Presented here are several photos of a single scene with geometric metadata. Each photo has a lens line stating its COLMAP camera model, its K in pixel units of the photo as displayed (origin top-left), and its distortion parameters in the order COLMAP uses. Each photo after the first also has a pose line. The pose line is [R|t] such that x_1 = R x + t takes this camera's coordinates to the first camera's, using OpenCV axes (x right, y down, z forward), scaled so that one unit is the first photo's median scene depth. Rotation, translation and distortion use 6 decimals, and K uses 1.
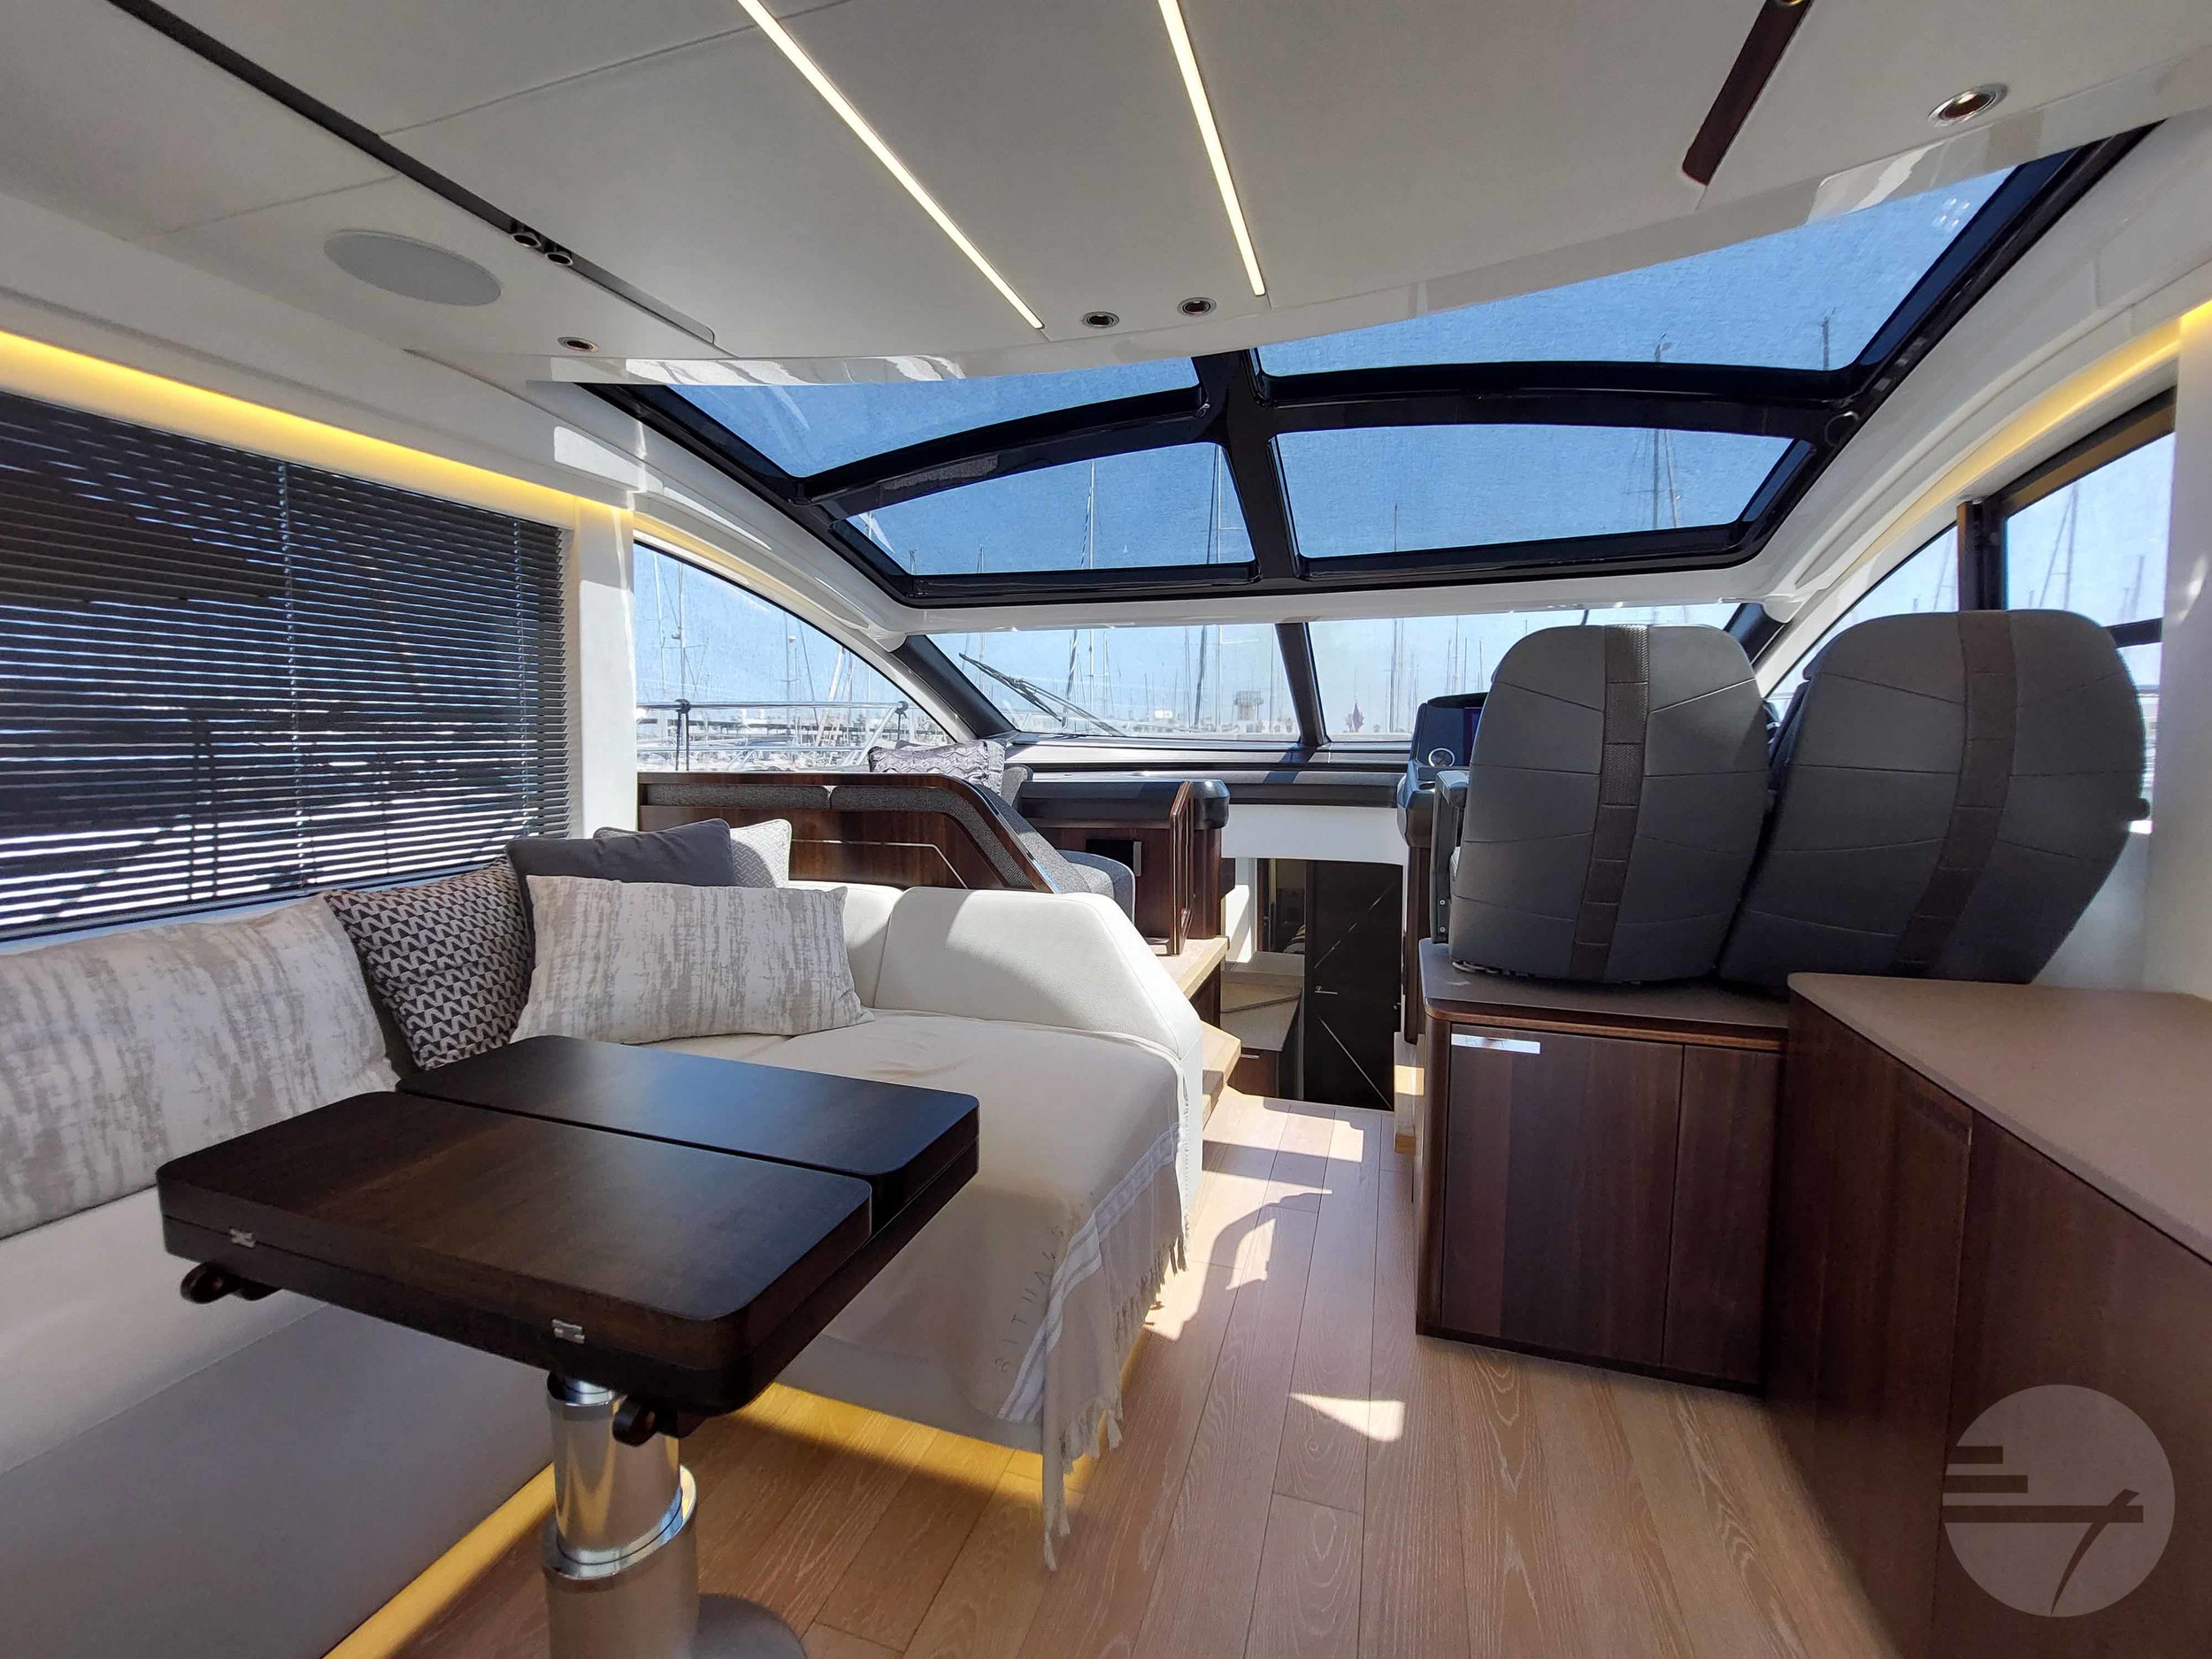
lens RADIAL K [[879.7, 0, 1115.6], [0, 879.7, 809.8], [0, 0, 1]] dist [0.002107, -0.011179]
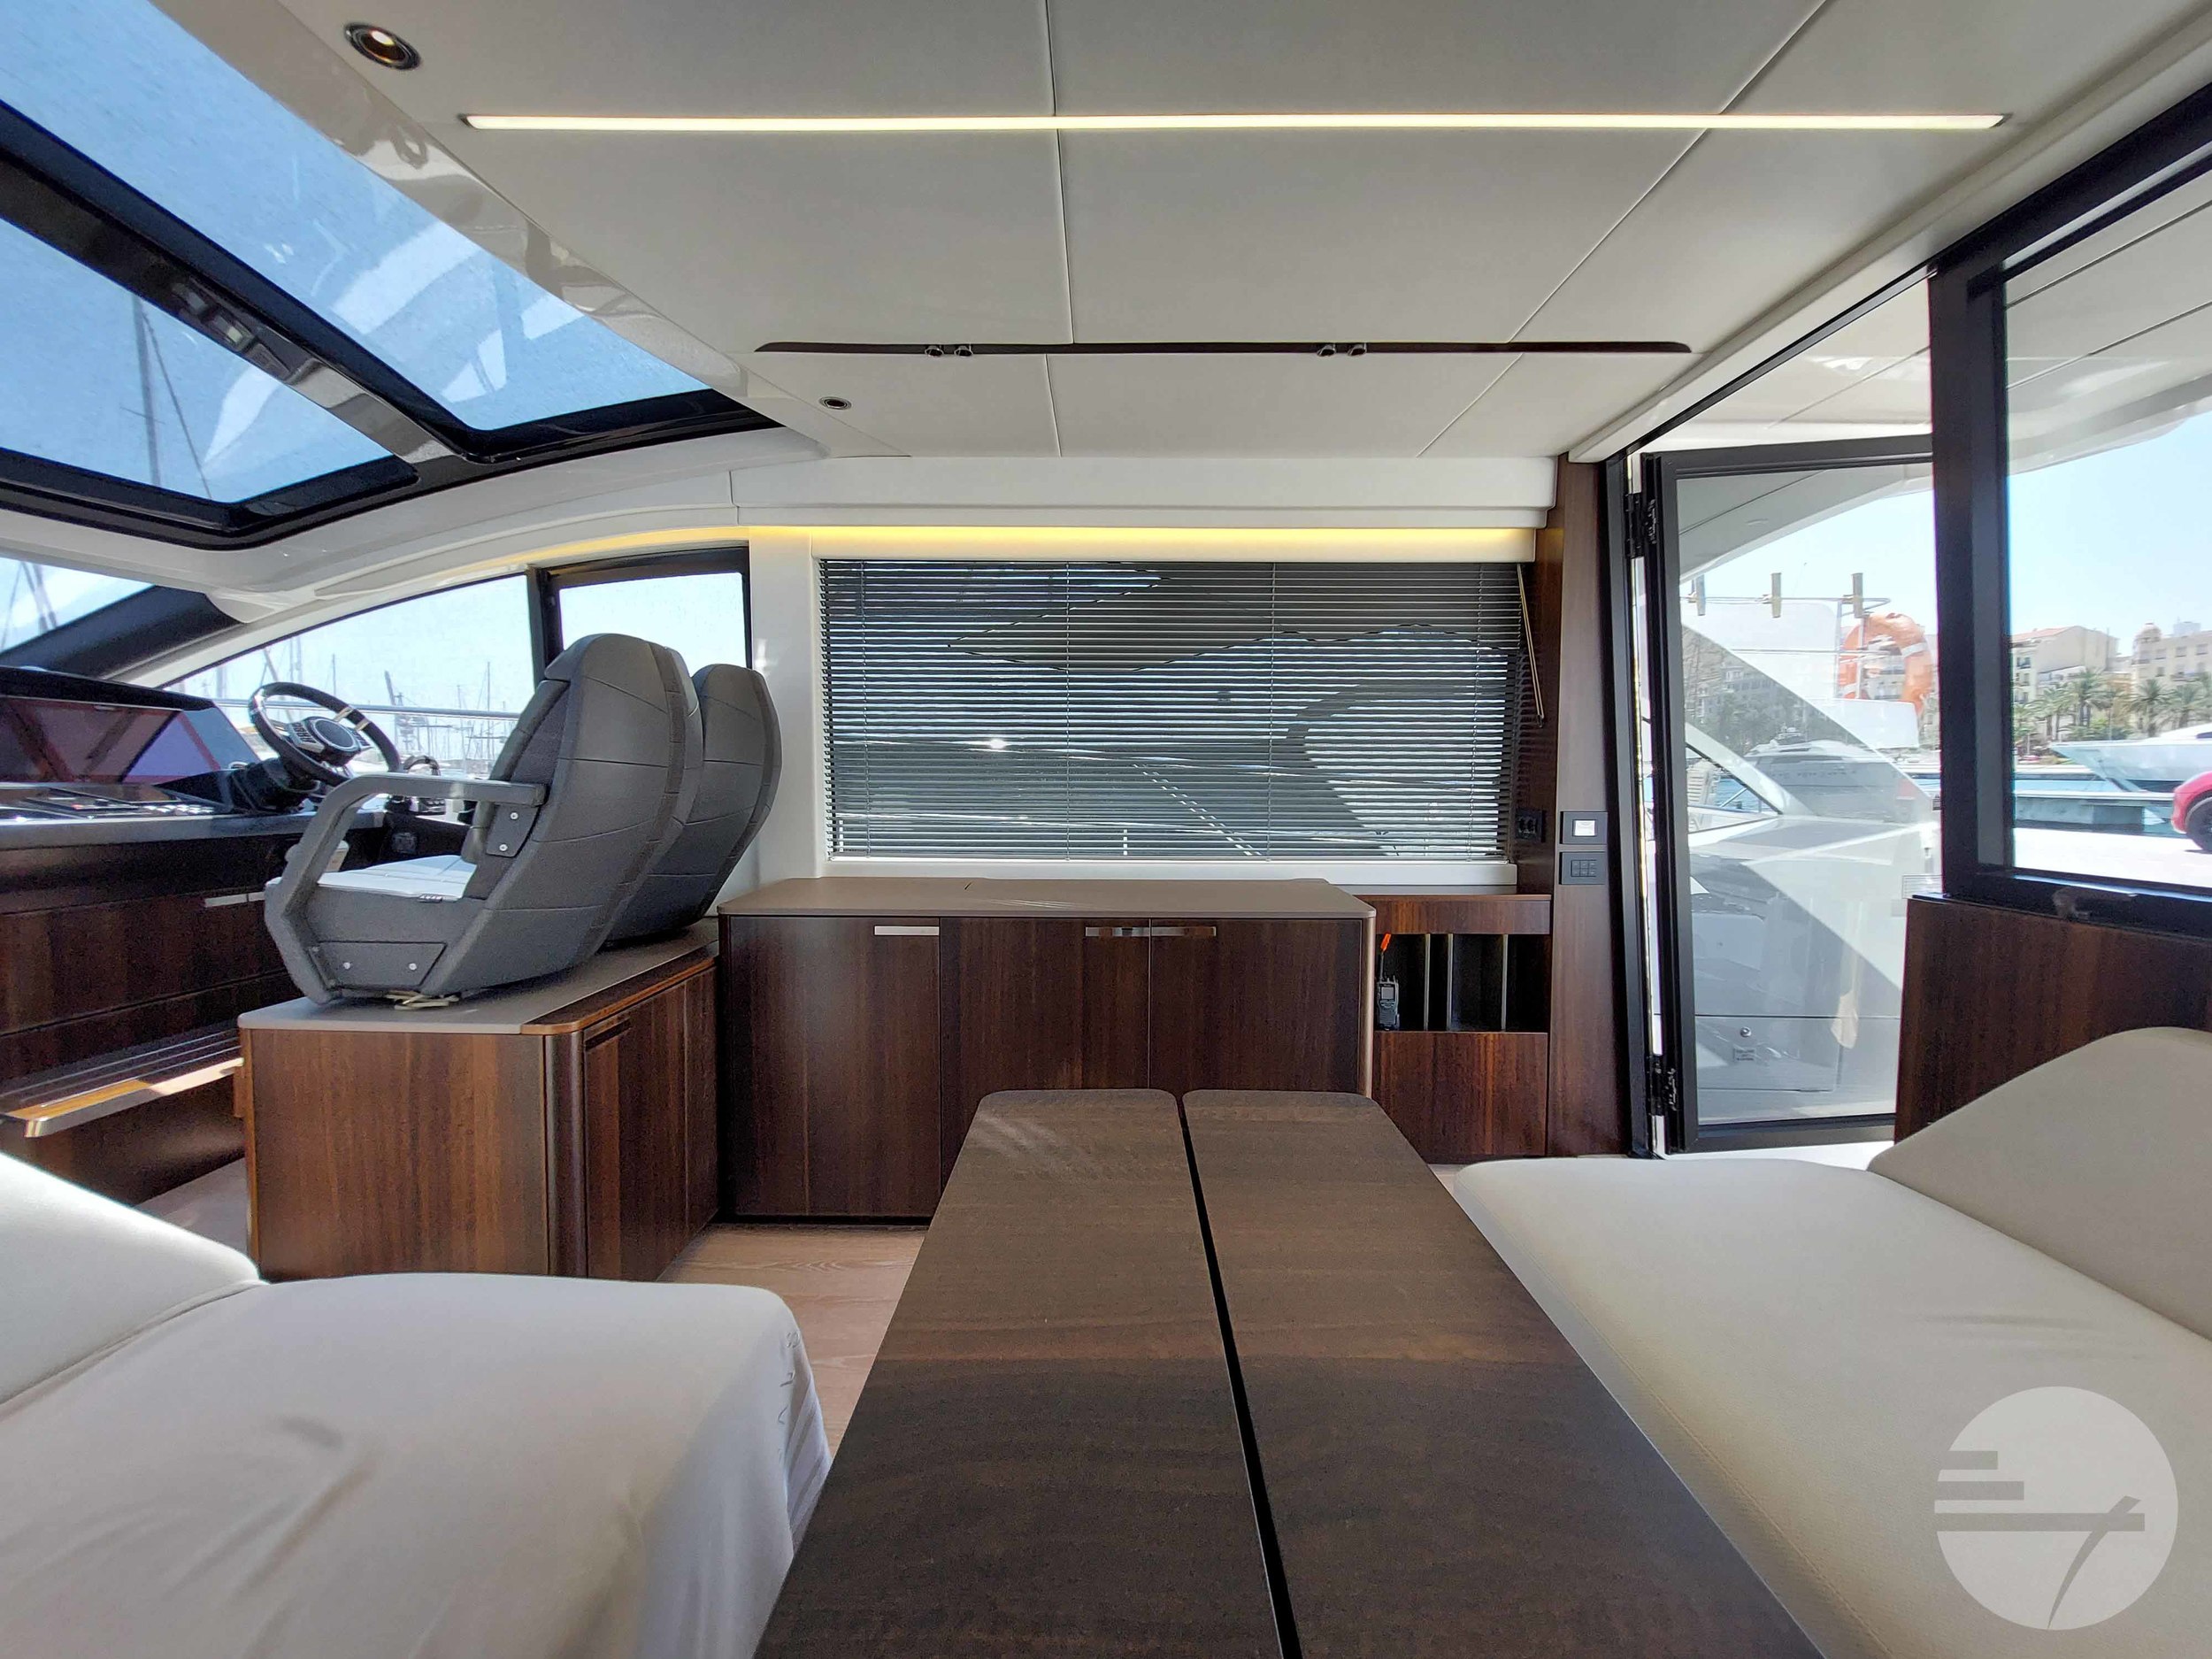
lens RADIAL K [[913.3, 0, 1106.0], [0, 913.3, 829.5], [0, 0, 1]] dist [-0.005795, -0.000261]
pose [[-0.292386, -0.066473, 0.953987, -0.573944], [0.076118, 0.992798, 0.092507, -0.016036], [-0.953266, 0.099663, -0.285221, 0.571436]]
